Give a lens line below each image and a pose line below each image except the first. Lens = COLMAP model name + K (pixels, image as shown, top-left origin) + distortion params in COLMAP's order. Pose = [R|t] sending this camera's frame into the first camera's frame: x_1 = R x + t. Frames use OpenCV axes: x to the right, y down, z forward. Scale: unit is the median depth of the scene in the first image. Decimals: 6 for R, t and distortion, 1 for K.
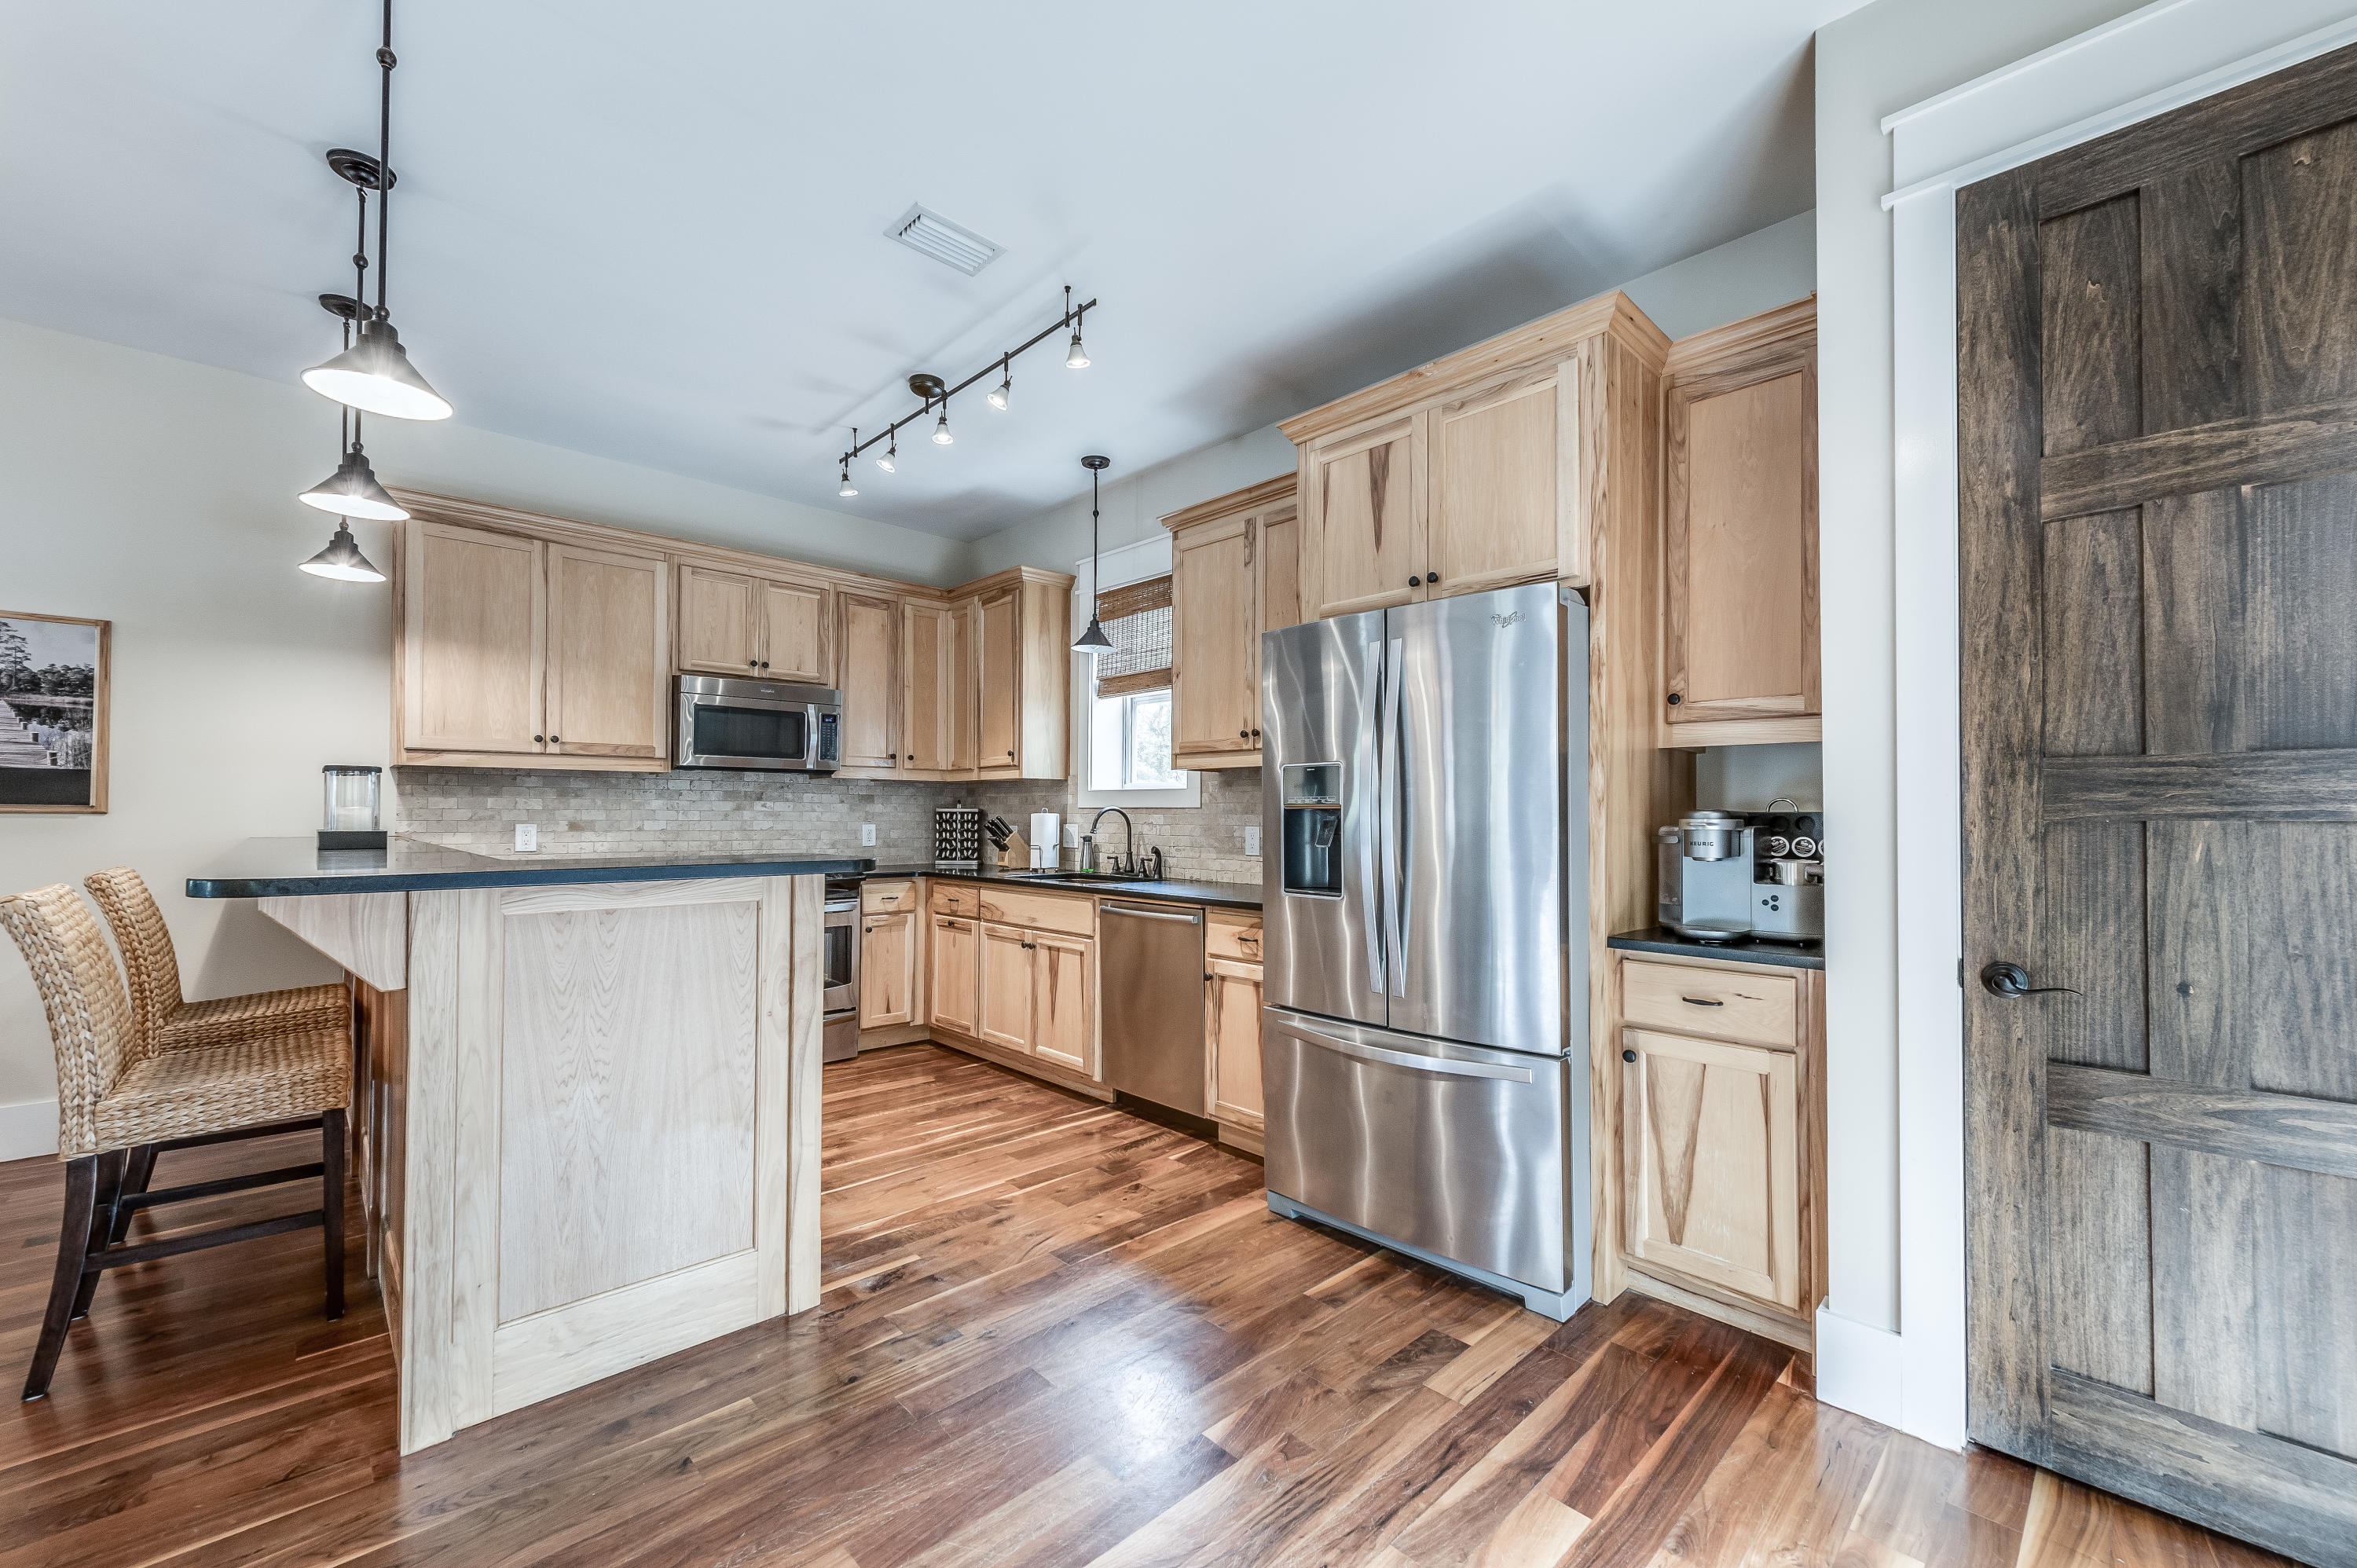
lens RADIAL K [[935.4, 0, 1191.5], [0, 935.4, 801.9], [0, 0, 1]] dist [0.008664, -0.003706]
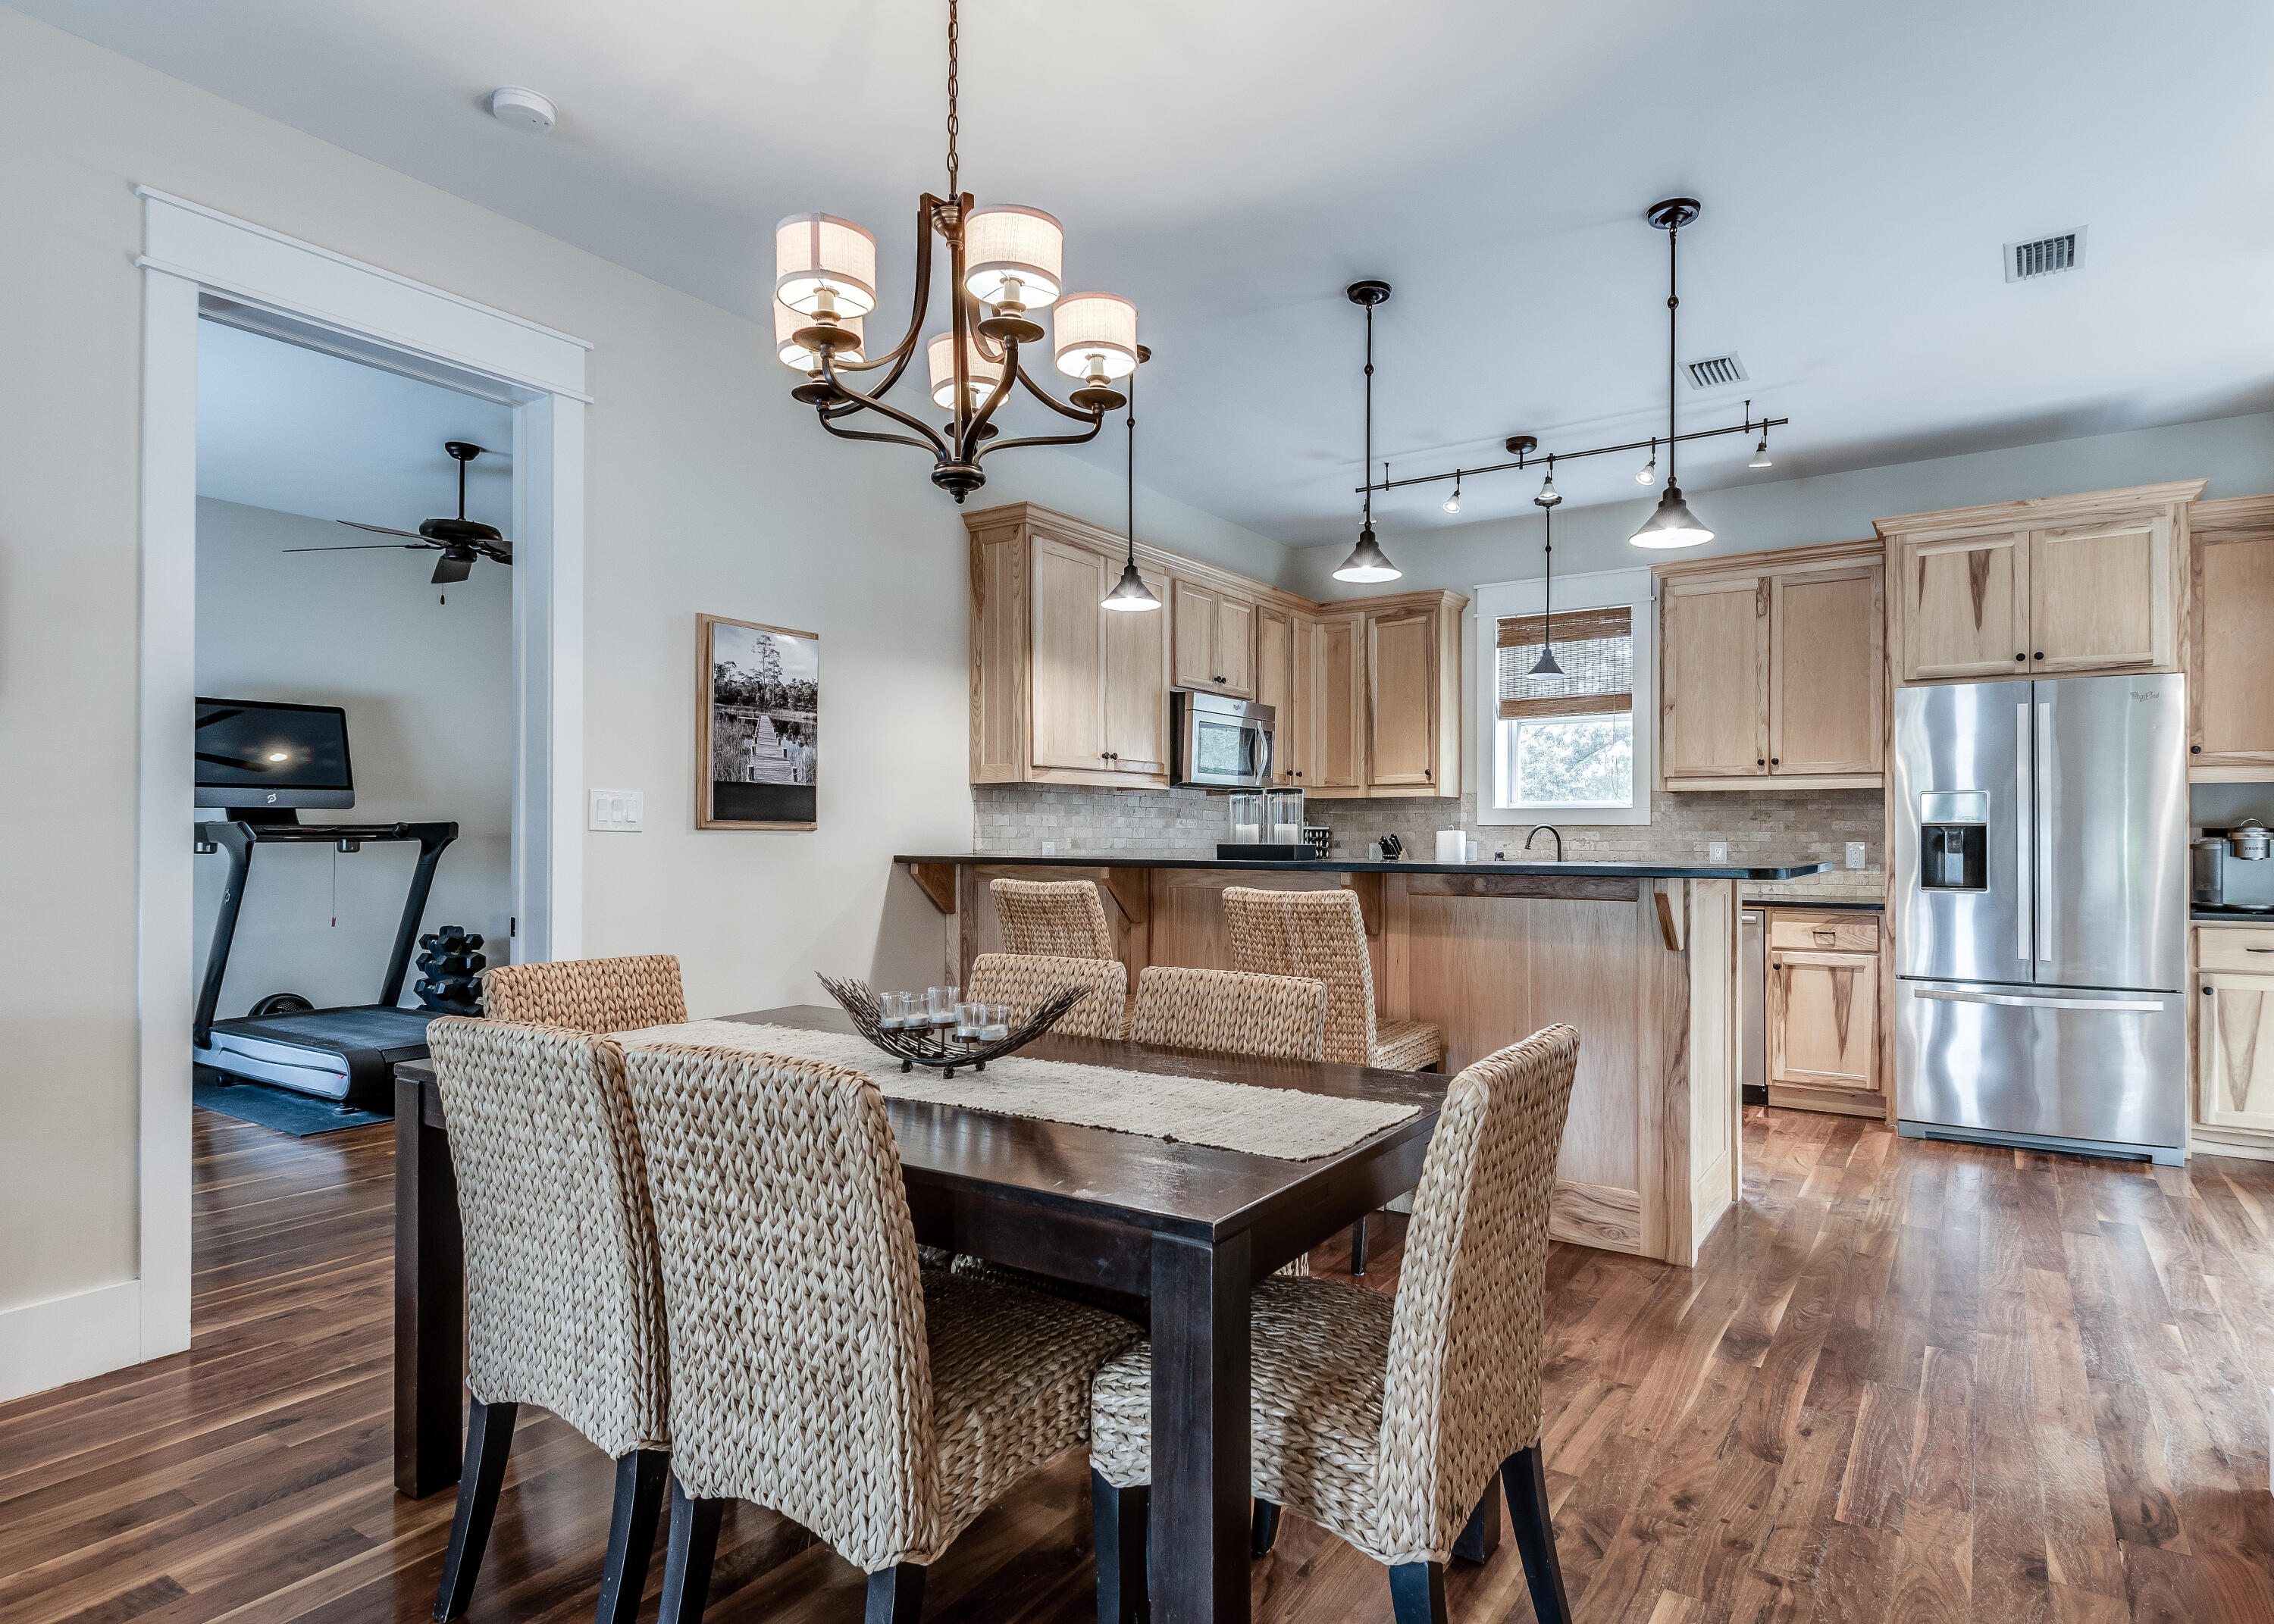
lens RADIAL K [[1199.4, 0, 1272.4], [0, 1199.4, 827.8], [0, 0, 1]] dist [0.002751, -0.002148]
pose [[0.968901, -0.000451, 0.247447, -0.823129], [-0.001335, 0.999974, 0.007050, -0.000176], [-0.247444, -0.007161, 0.968876, -0.271660]]
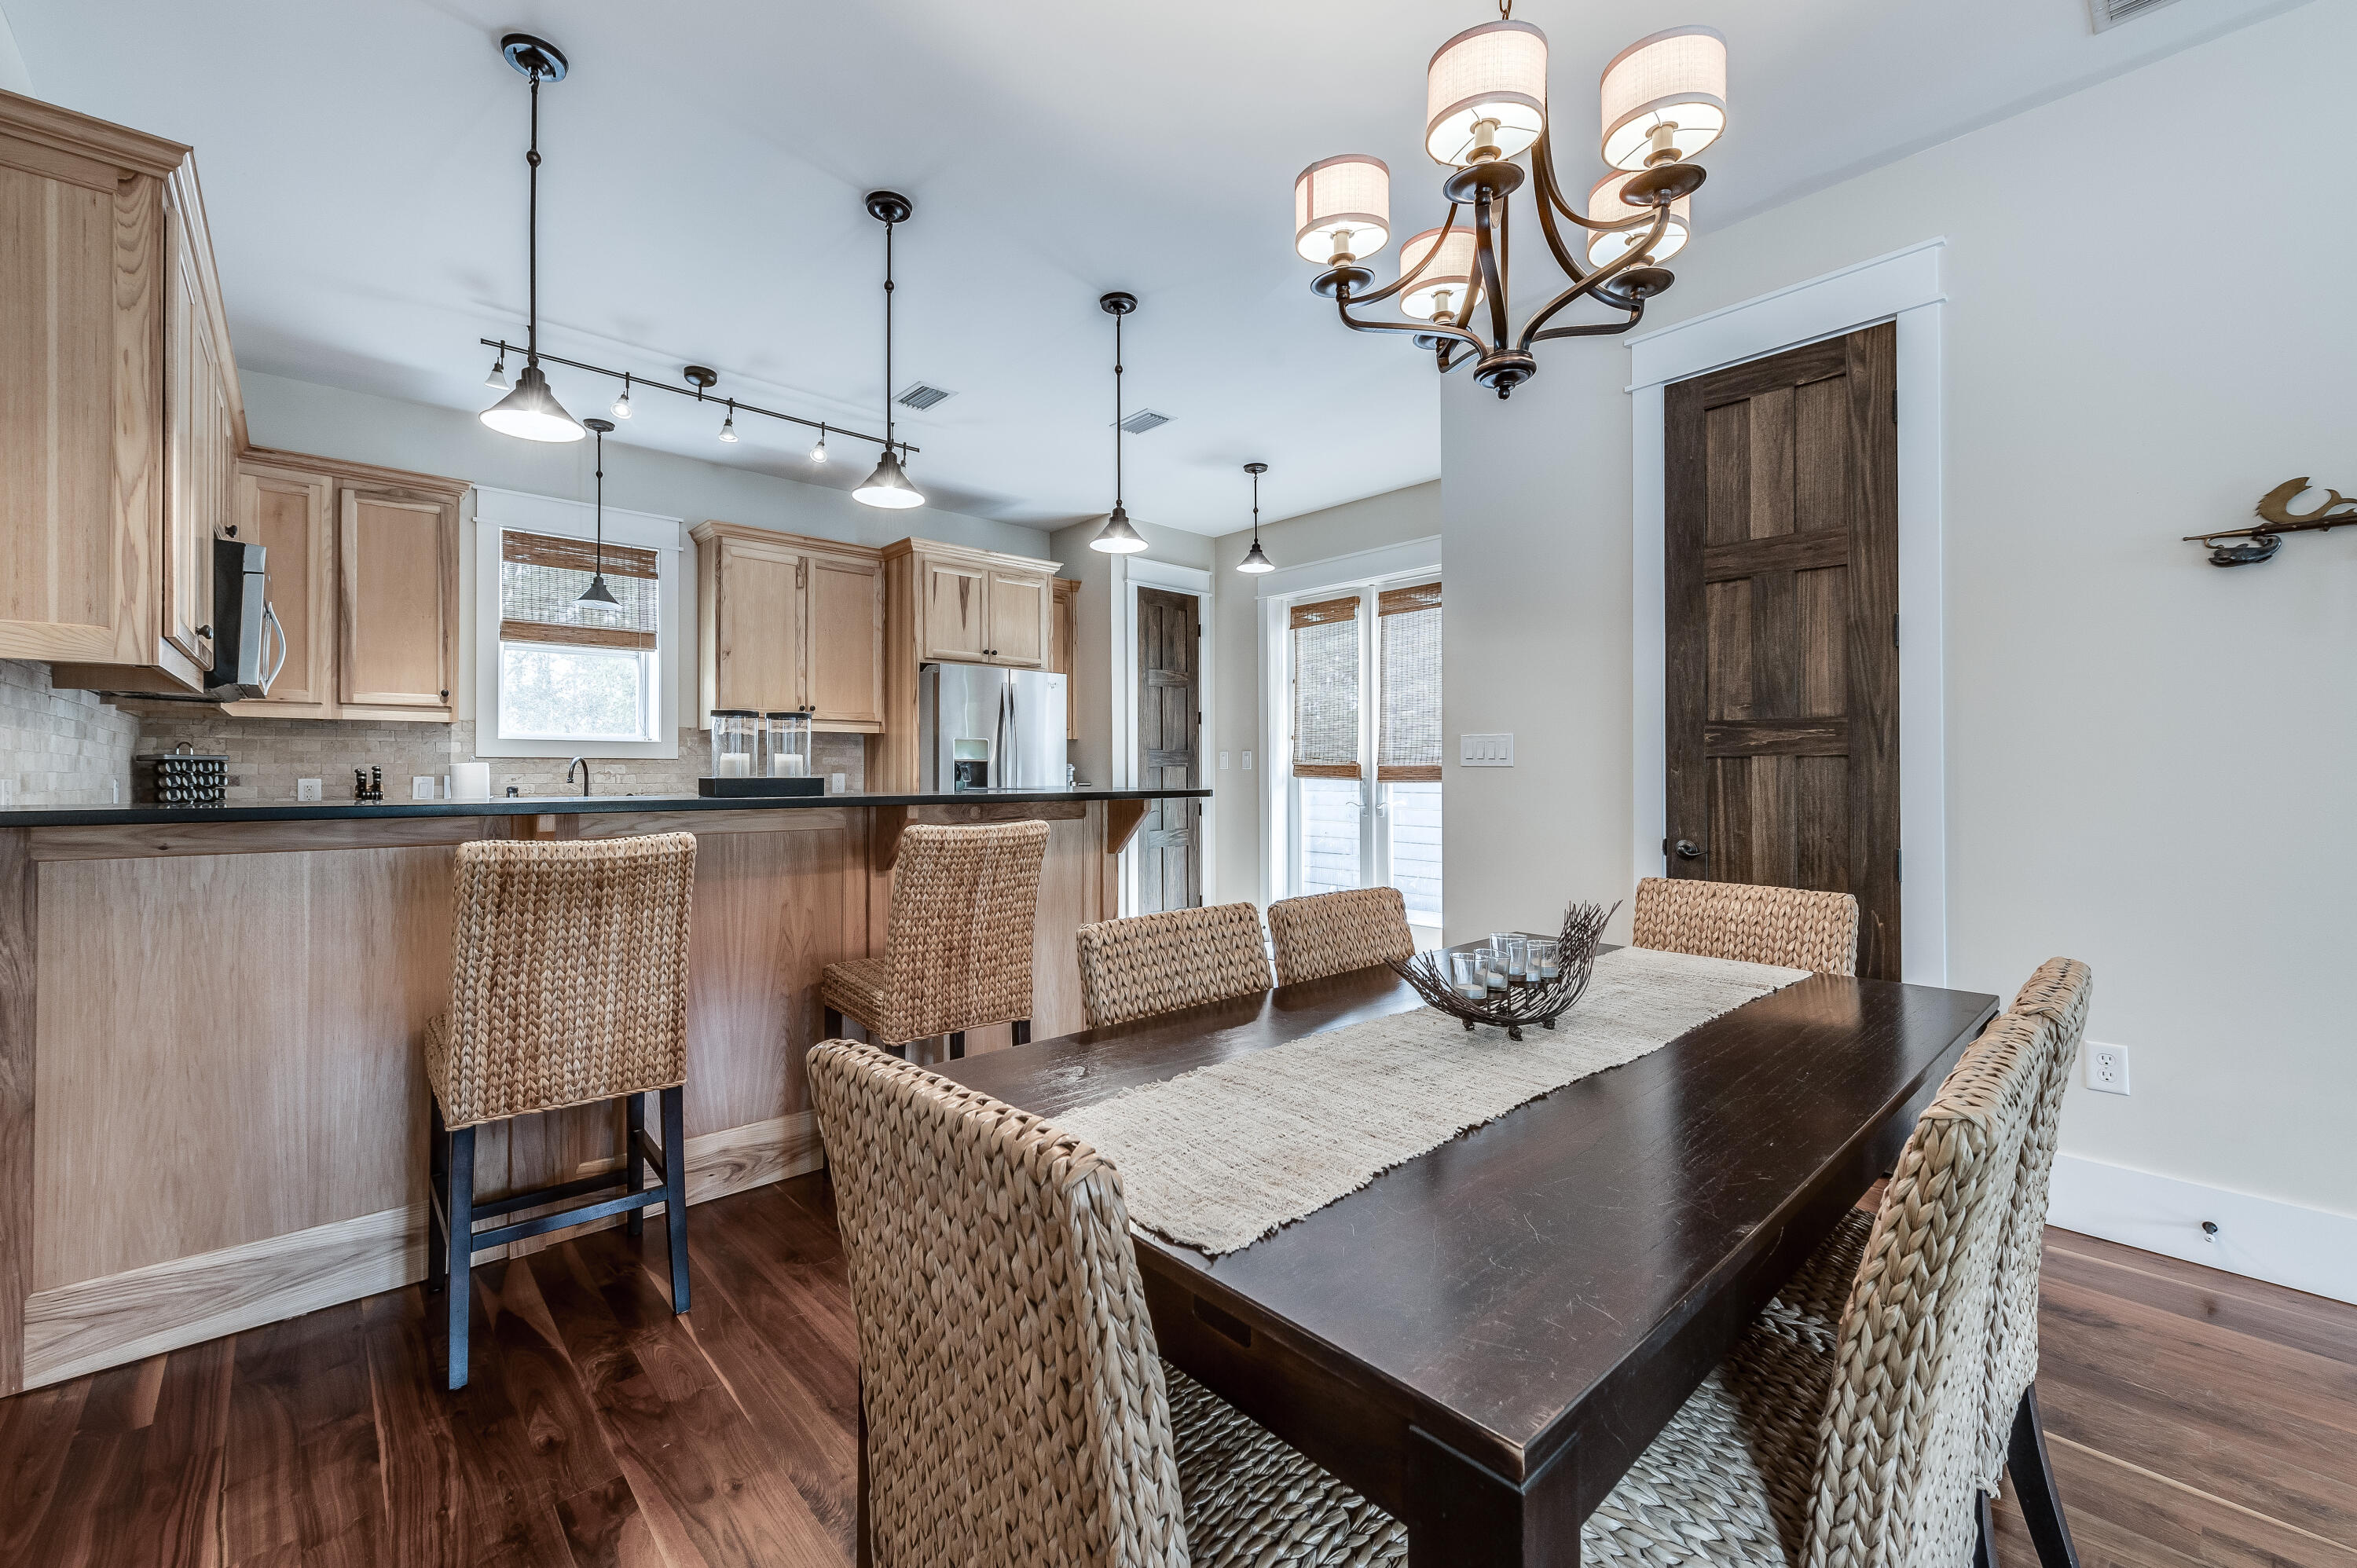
lens RADIAL K [[935.4, 0, 1095.6], [0, 935.4, 780.4], [0, 0, 1]] dist [0.008664, -0.003706]
pose [[0.099223, -0.013122, 0.994979, -1.203116], [-0.013606, 0.999802, 0.014542, 0.009539], [-0.994972, -0.014980, 0.099025, 0.376744]]
